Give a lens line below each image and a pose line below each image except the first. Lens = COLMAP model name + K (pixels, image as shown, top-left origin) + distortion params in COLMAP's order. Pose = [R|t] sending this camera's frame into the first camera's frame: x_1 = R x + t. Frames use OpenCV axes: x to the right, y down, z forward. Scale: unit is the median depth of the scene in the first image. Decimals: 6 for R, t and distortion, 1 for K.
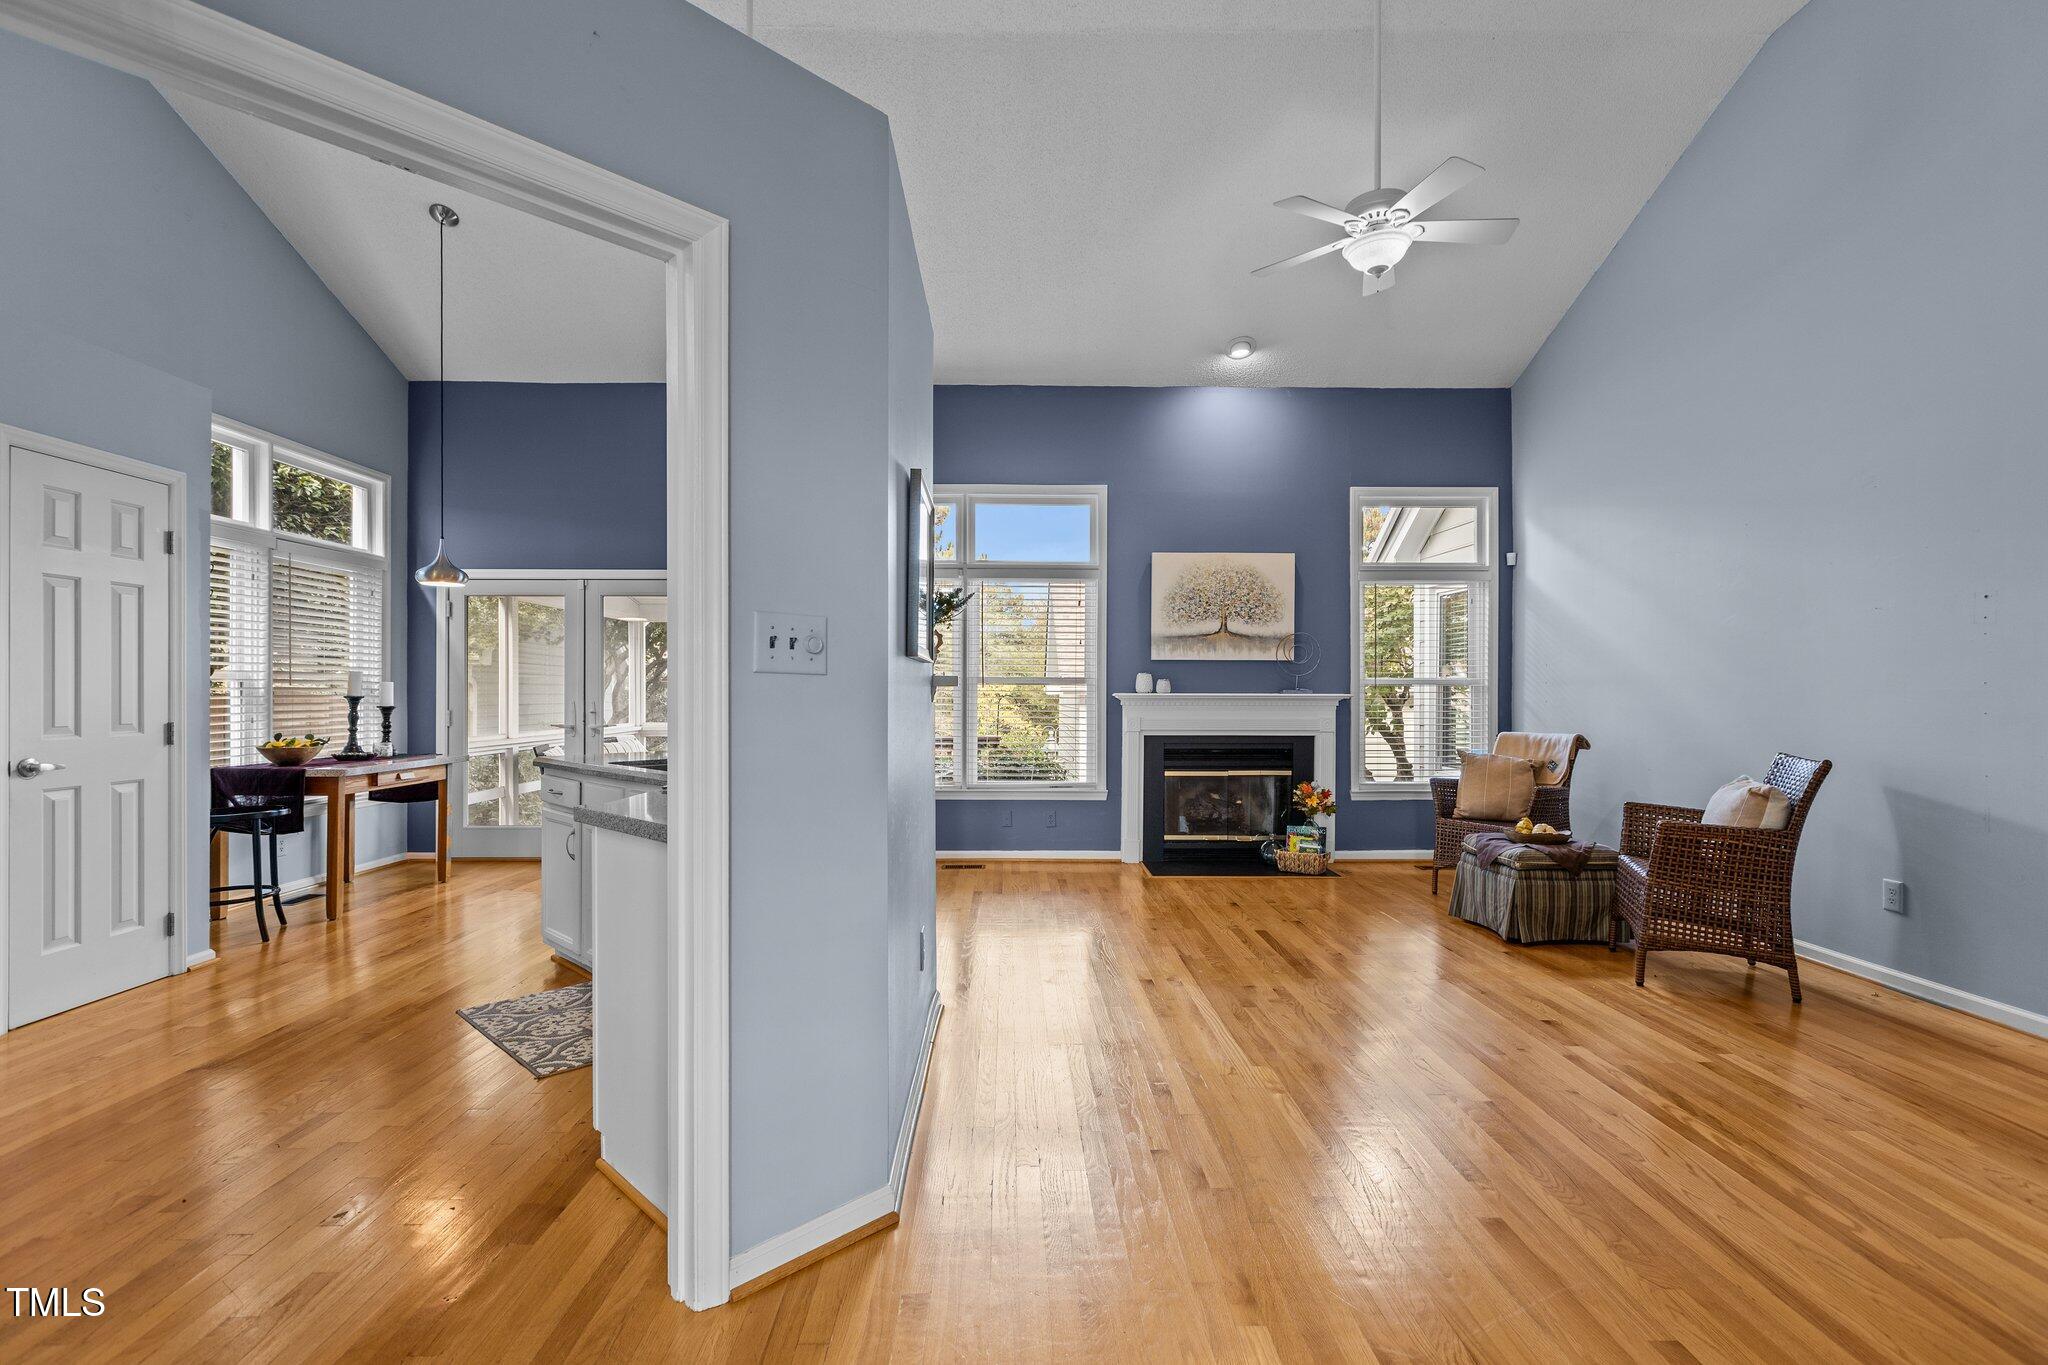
lens RADIAL K [[913.9, 0, 1030.7], [0, 913.9, 692.5], [0, 0, 1]] dist [0.007631, -0.000864]
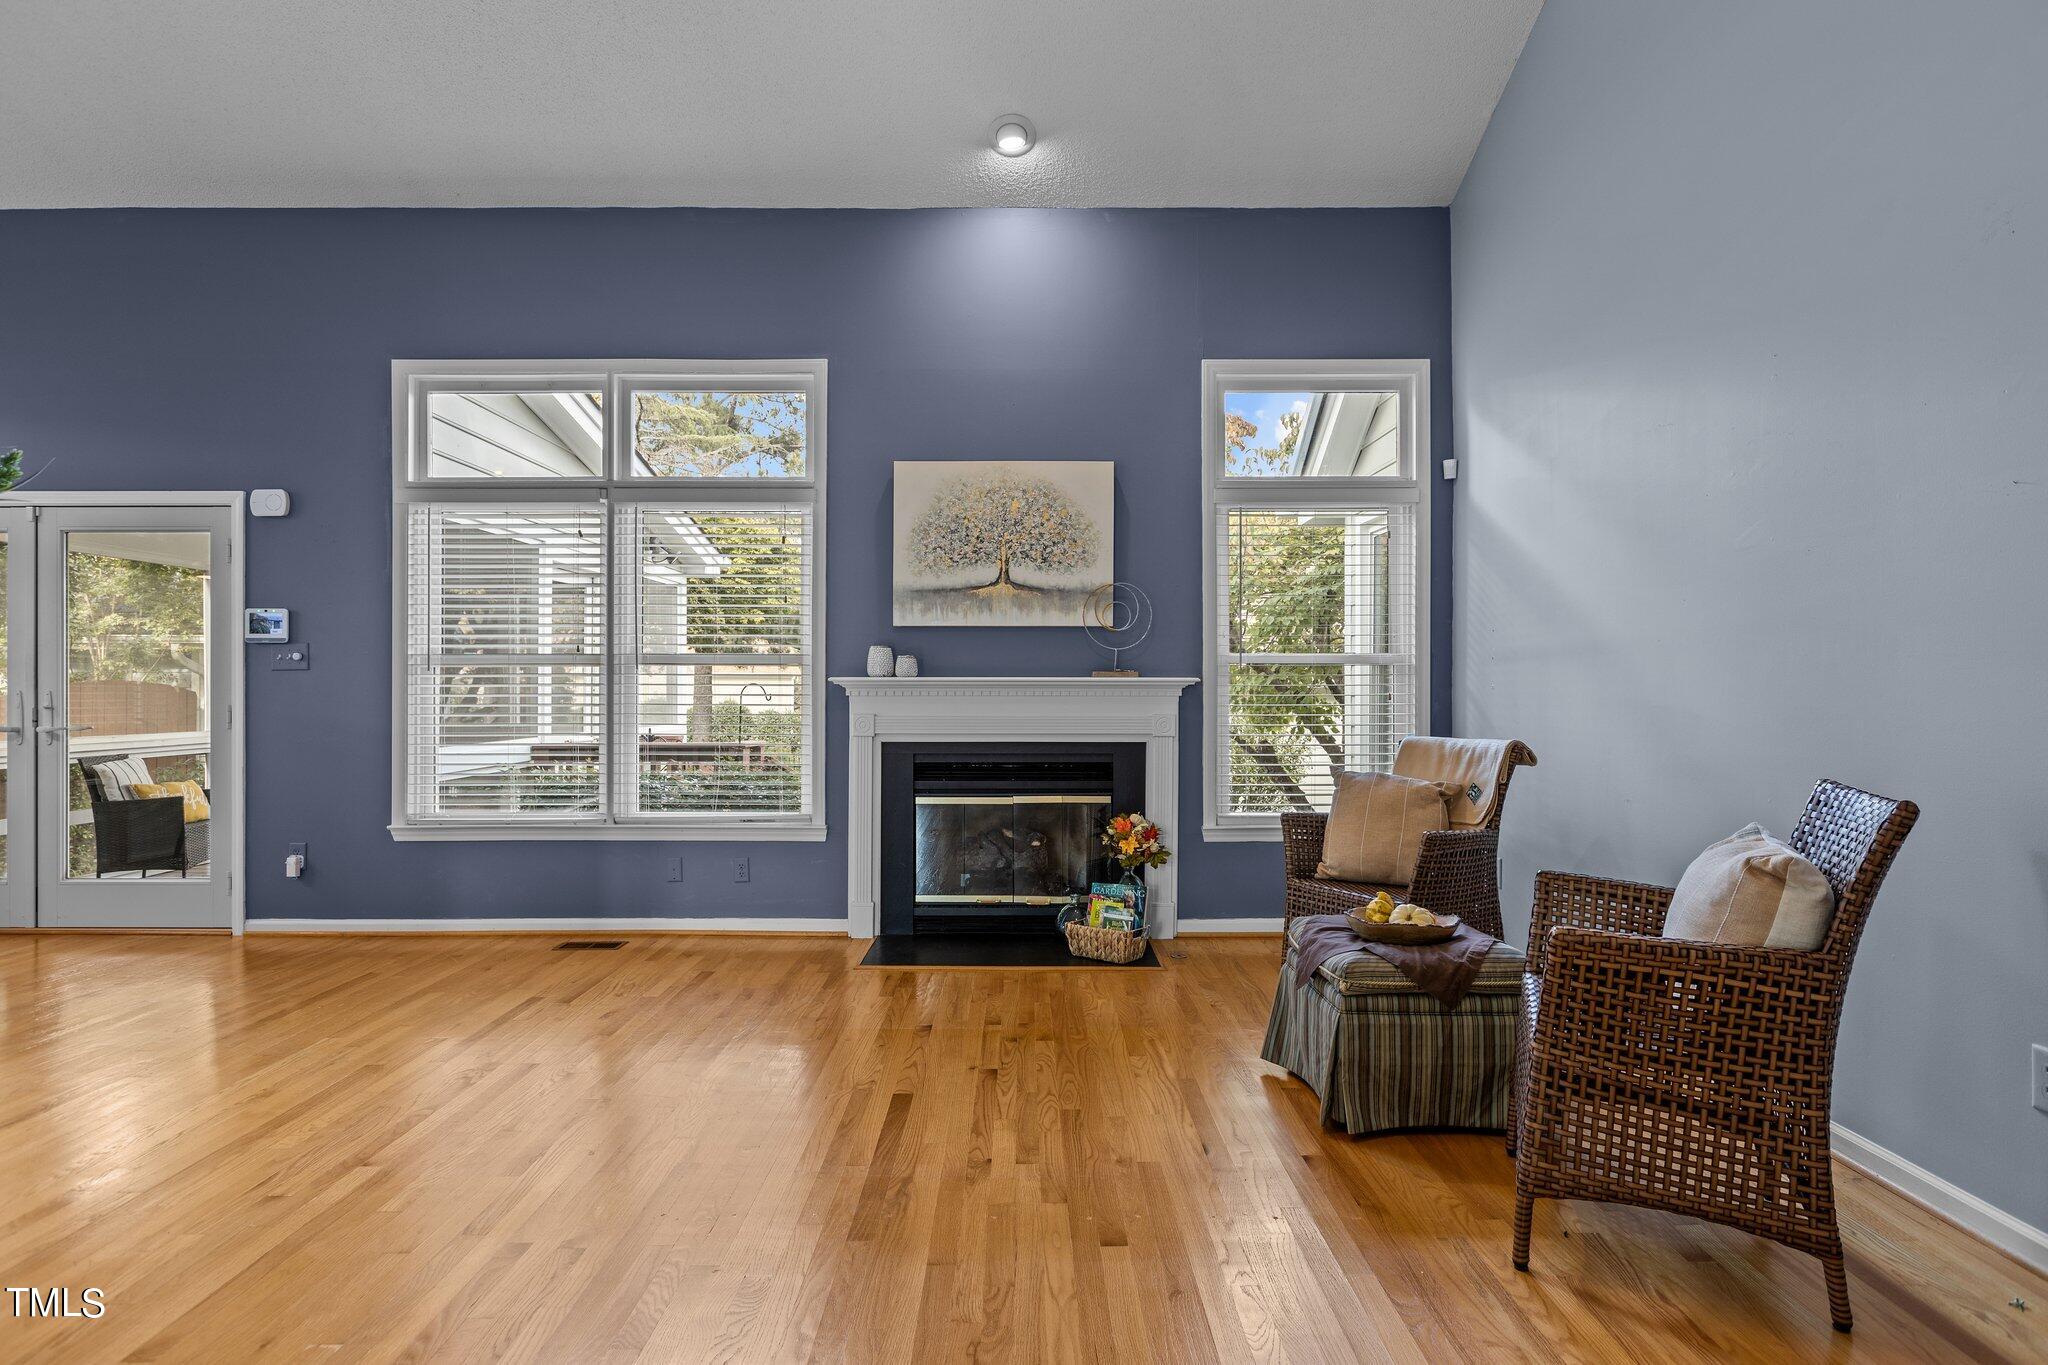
lens RADIAL K [[1049.1, 0, 1019.5], [0, 1049.1, 688.8], [0, 0, 1]] dist [0.000723, -0.002727]
pose [[0.999855, -0.001529, -0.016977, 0.236409], [0.001507, 0.999998, -0.001313, 0.010161], [0.016979, 0.001288, 0.999855, 0.257123]]
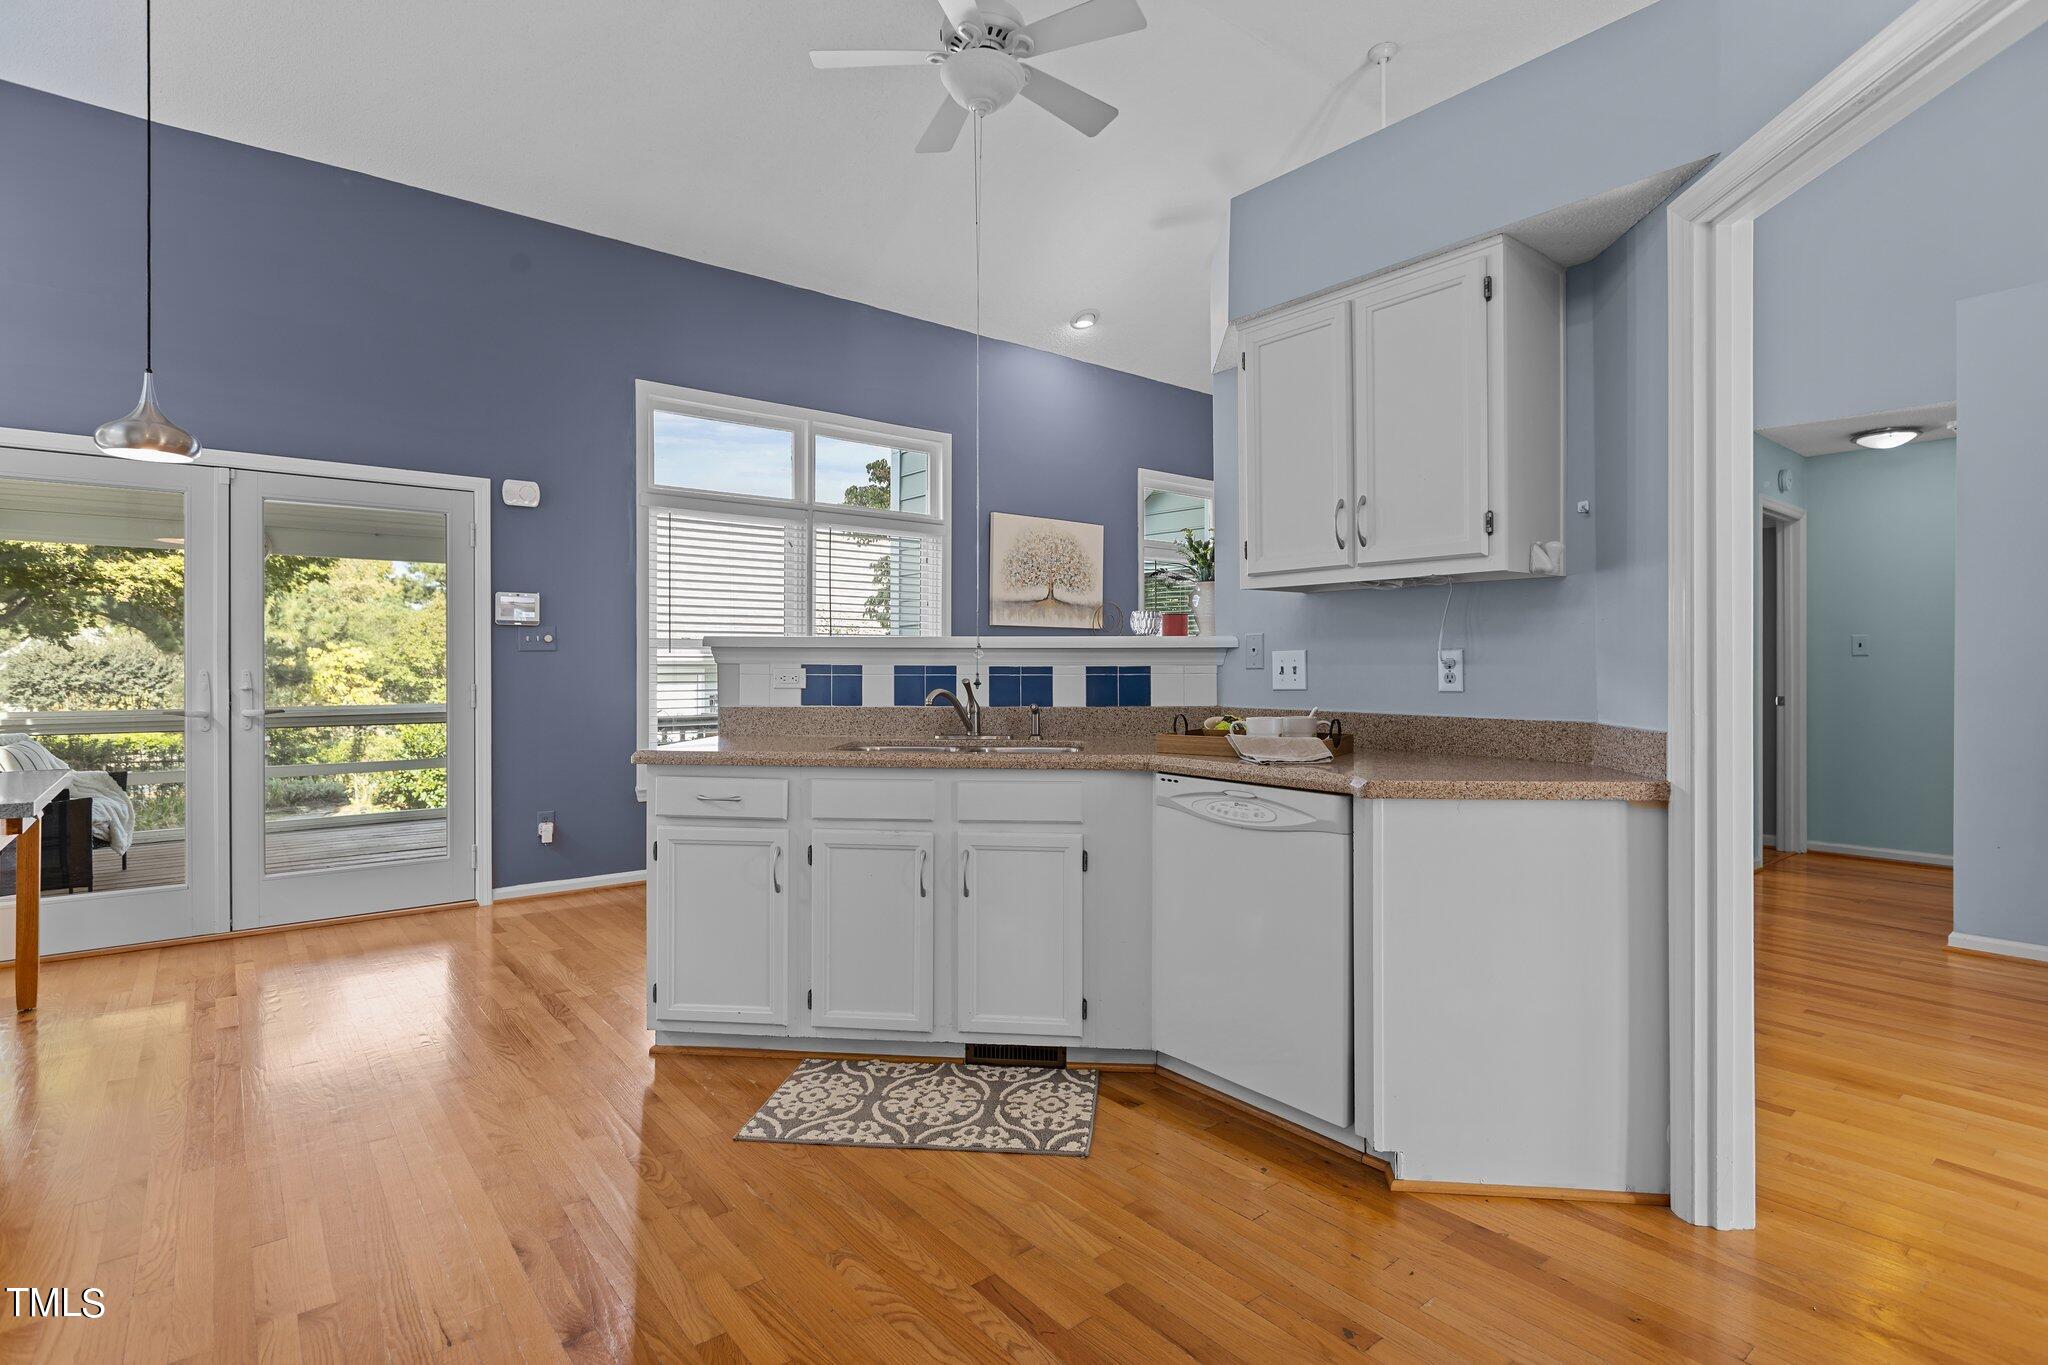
lens RADIAL K [[994.3, 0, 1026.6], [0, 994.3, 669.1], [0, 0, 1]] dist [-0.000462, -0.000009]
pose [[0.786995, -0.004022, 0.616946, -0.481409], [-0.002129, 0.999955, 0.009234, 0.000778], [-0.616956, -0.008580, 0.786951, 0.164478]]
